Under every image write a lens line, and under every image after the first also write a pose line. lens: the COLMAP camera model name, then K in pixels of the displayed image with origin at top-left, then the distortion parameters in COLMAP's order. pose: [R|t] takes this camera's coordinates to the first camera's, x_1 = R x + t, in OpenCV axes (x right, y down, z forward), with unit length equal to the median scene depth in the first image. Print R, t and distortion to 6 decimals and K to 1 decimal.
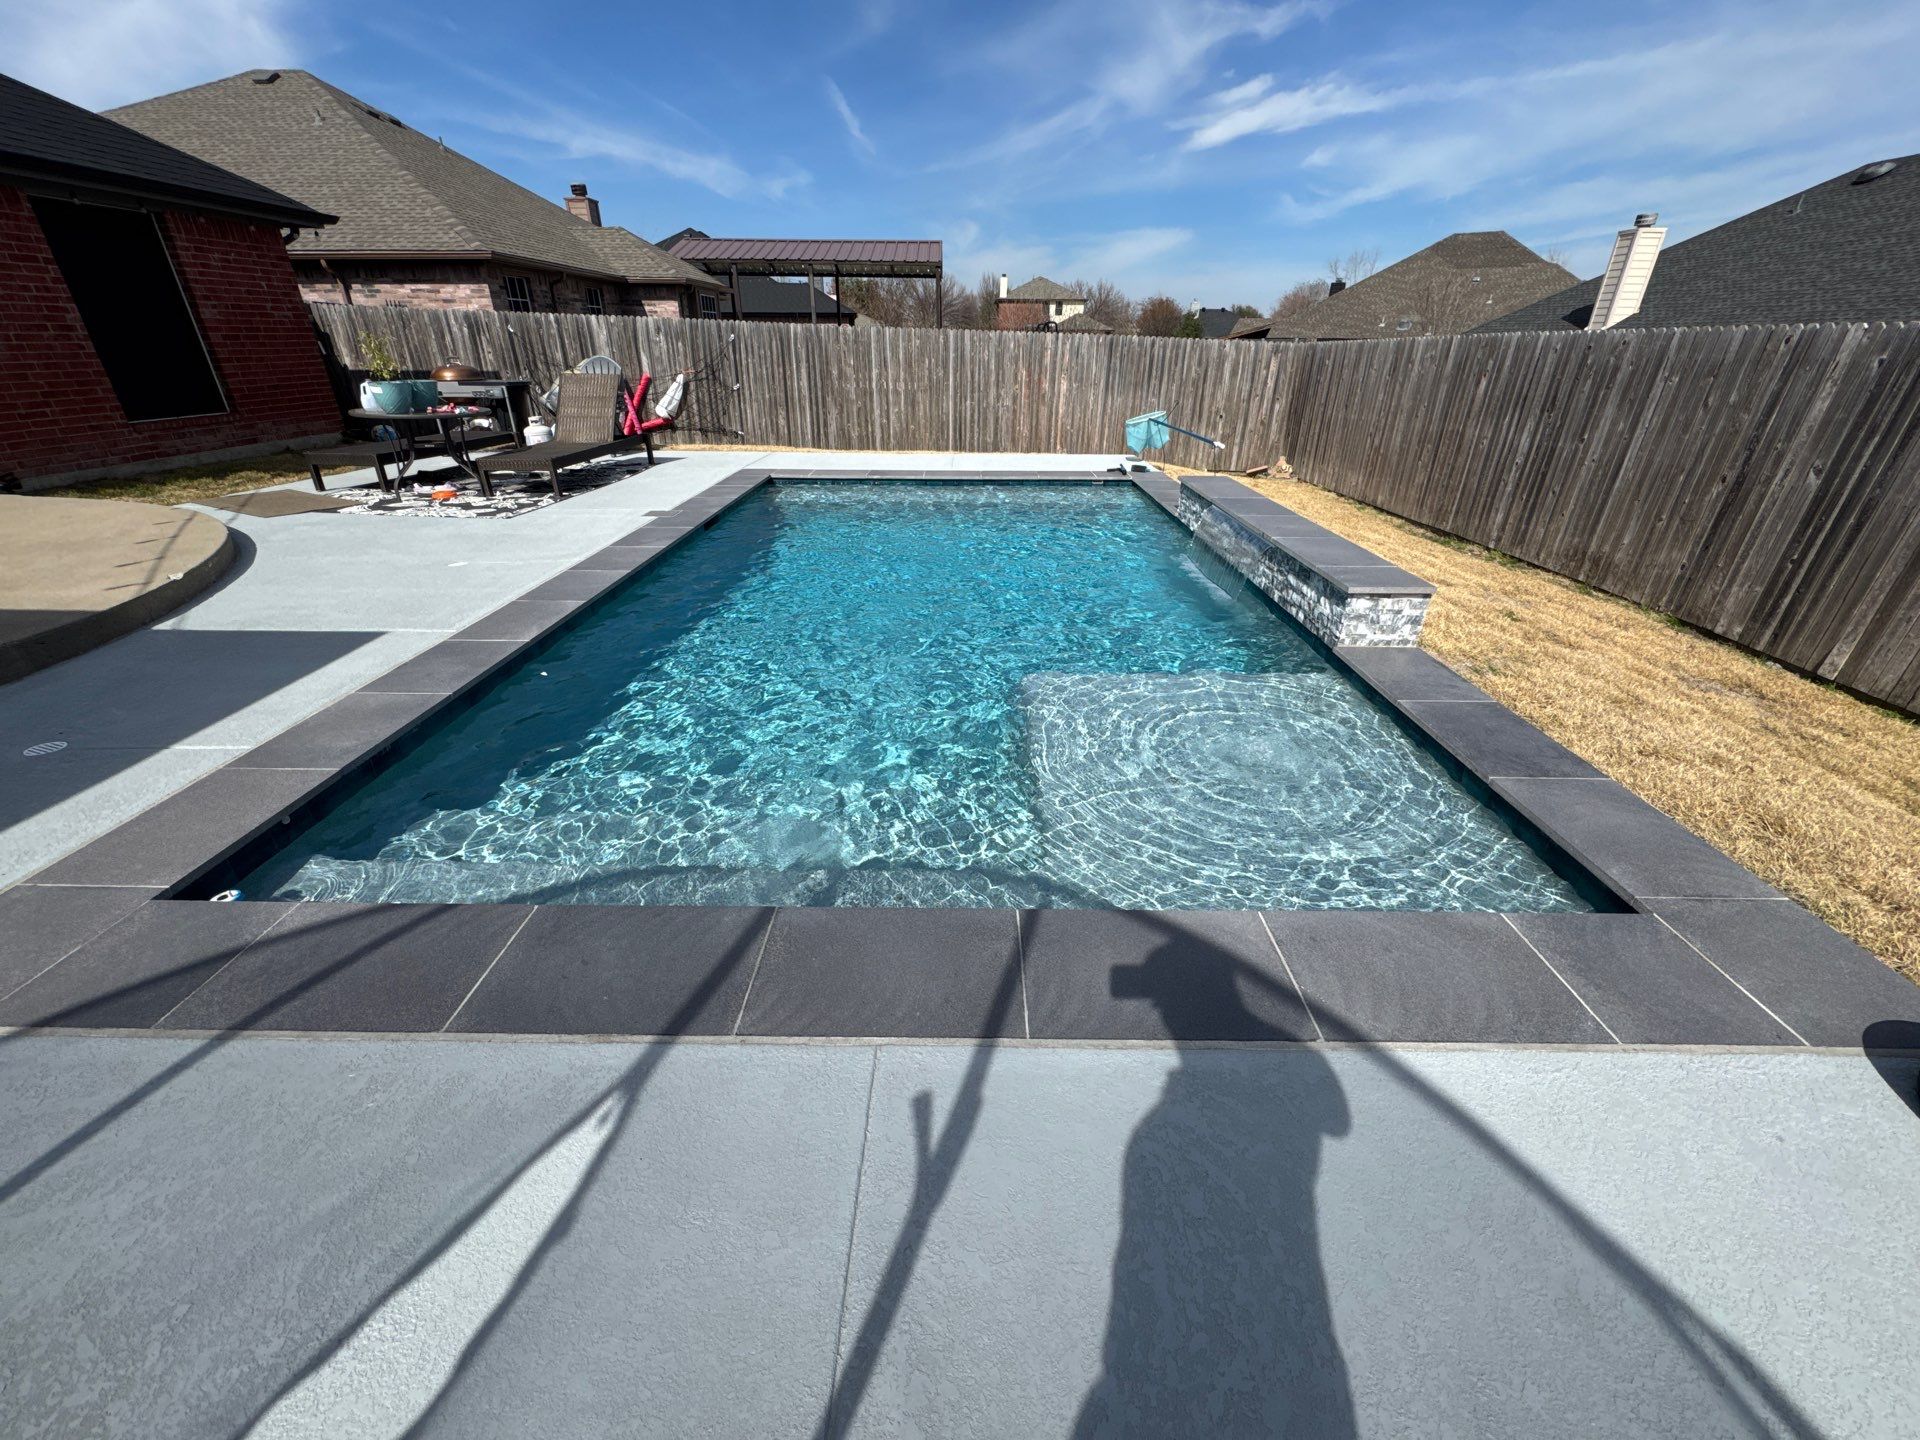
lens RADIAL K [[761.0, 0, 959.3], [0, 761.0, 723.4], [0, 0, 1]] dist [-0.004175, 0.000790]
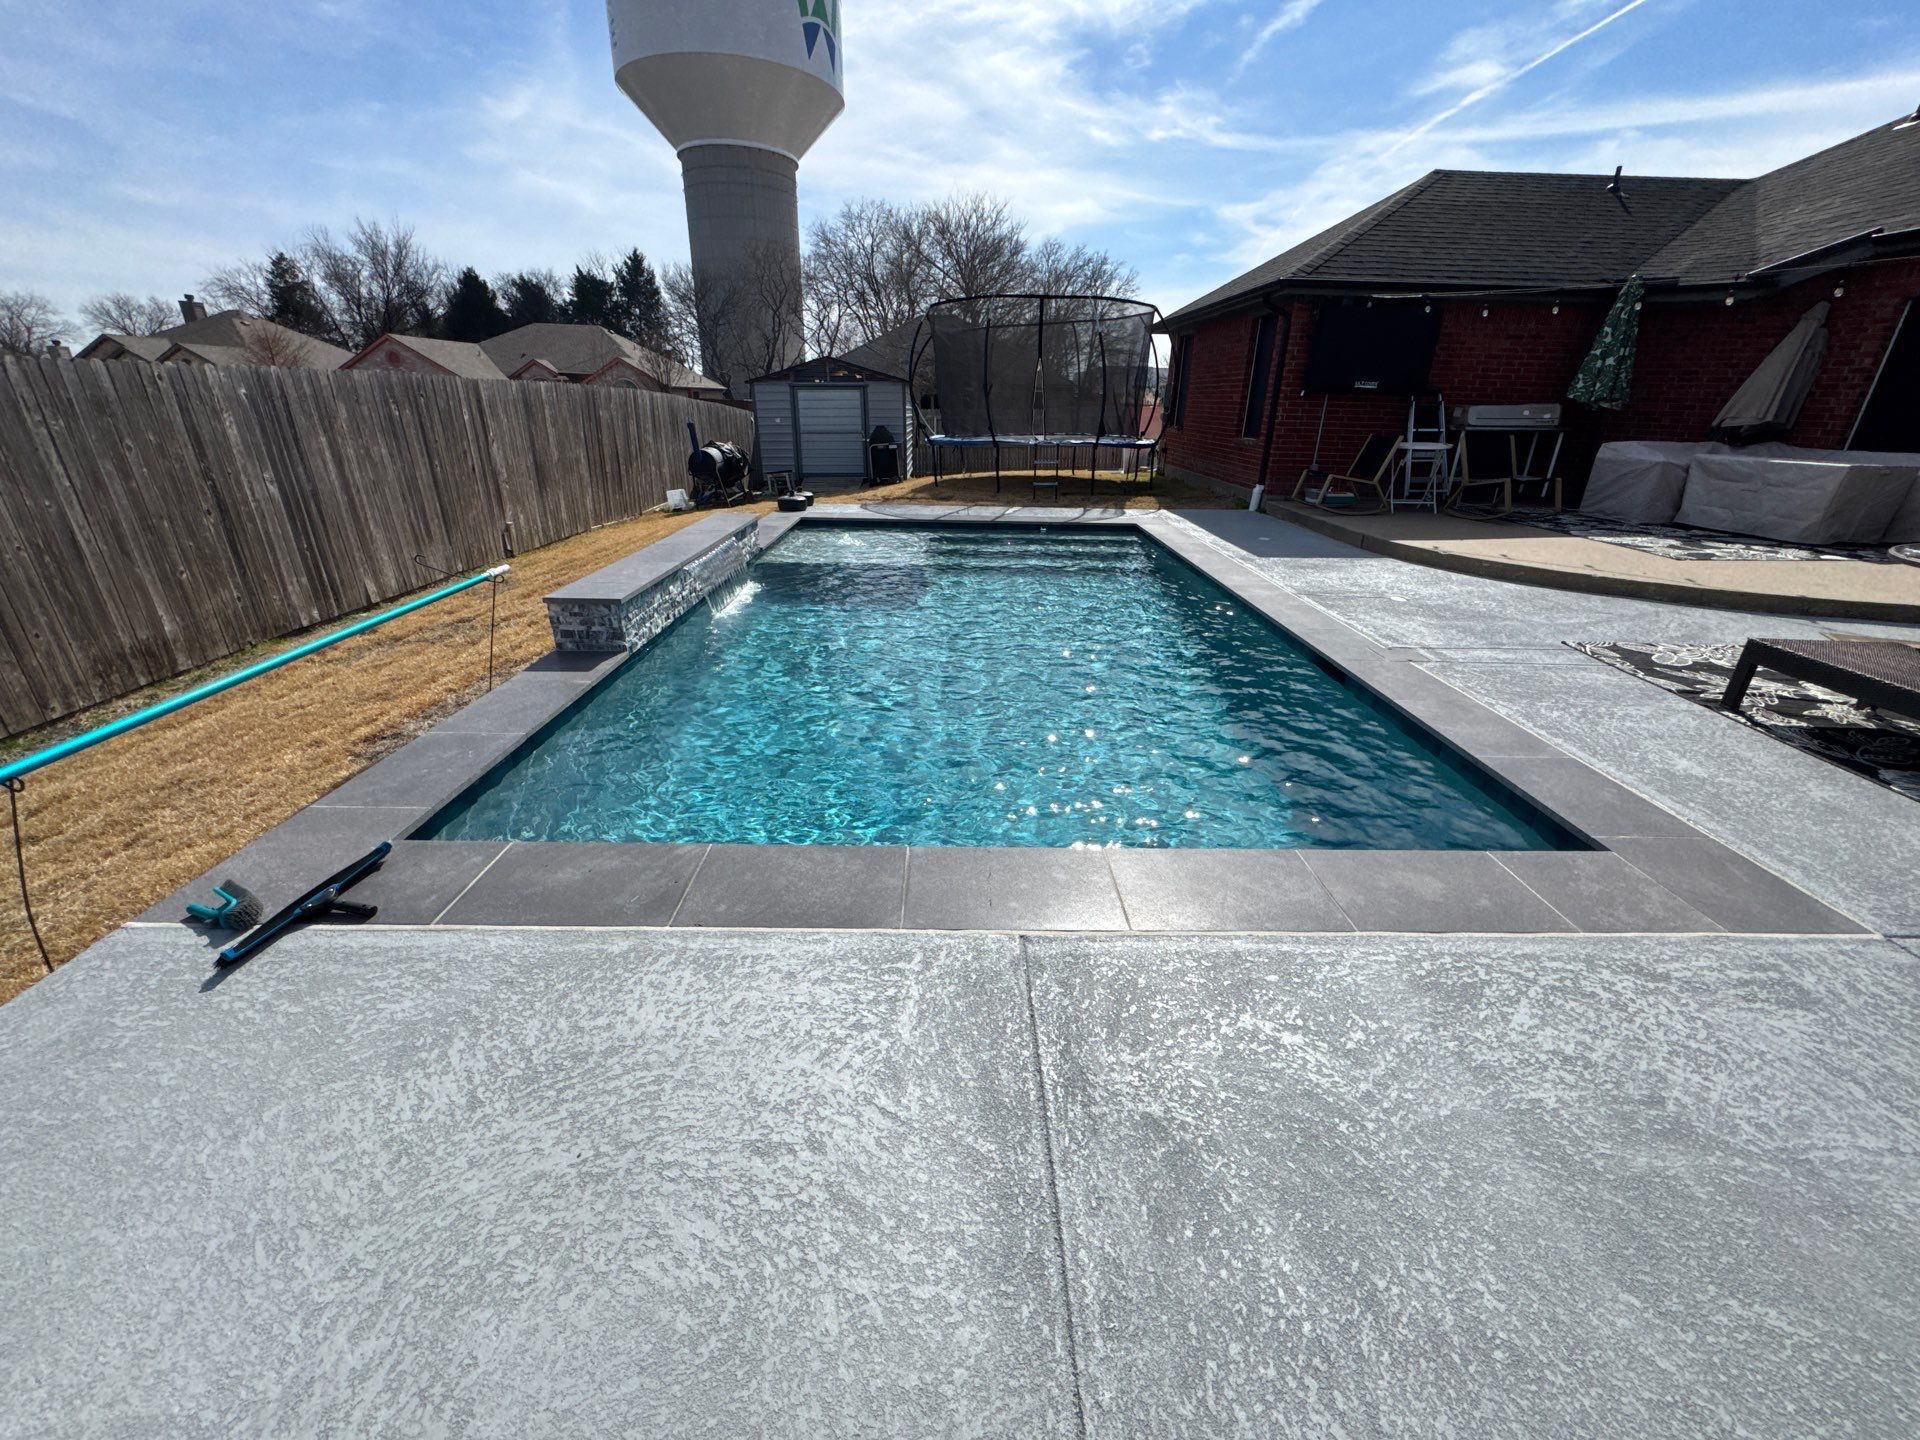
lens RADIAL K [[761.0, 0, 959.3], [0, 761.0, 723.4], [0, 0, 1]] dist [-0.004175, 0.000790]
pose [[-0.999565, -0.017141, -0.024005, 0.011711], [-0.029395, 0.646376, 0.762453, -0.552205], [0.002447, 0.762827, -0.646598, 1.097839]]
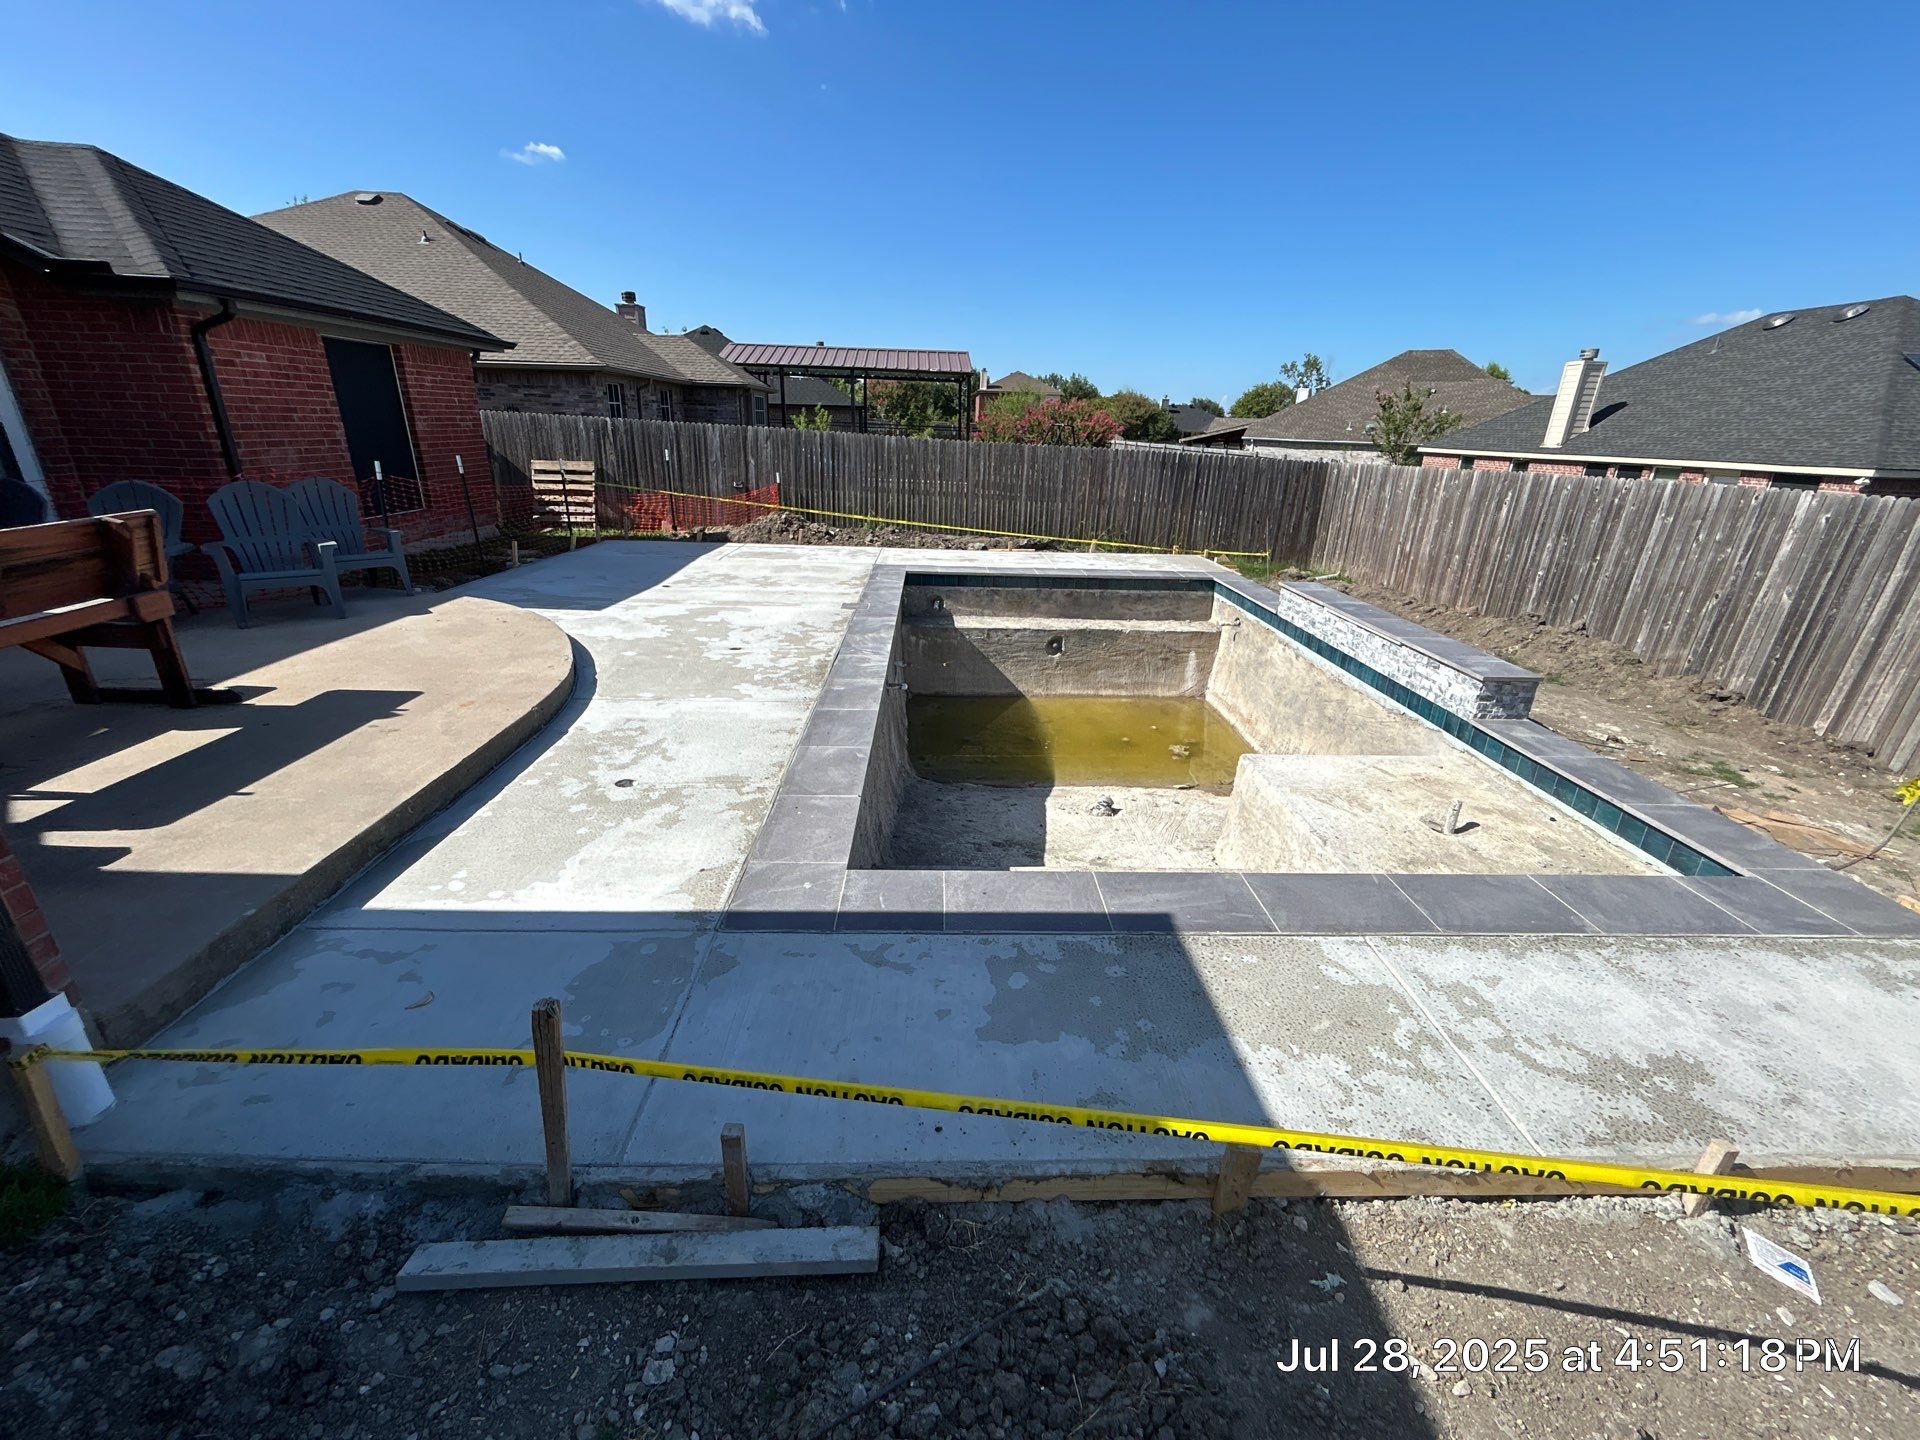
lens RADIAL K [[775.2, 0, 960.0], [0, 775.2, 720.0], [0, 0, 1]] dist [0.001900, 0.000094]
pose [[0.998930, 0.007397, 0.045651, -0.208571], [-0.002677, 0.994717, -0.102620, 0.018698], [-0.046169, 0.102388, 0.993673, -0.146857]]
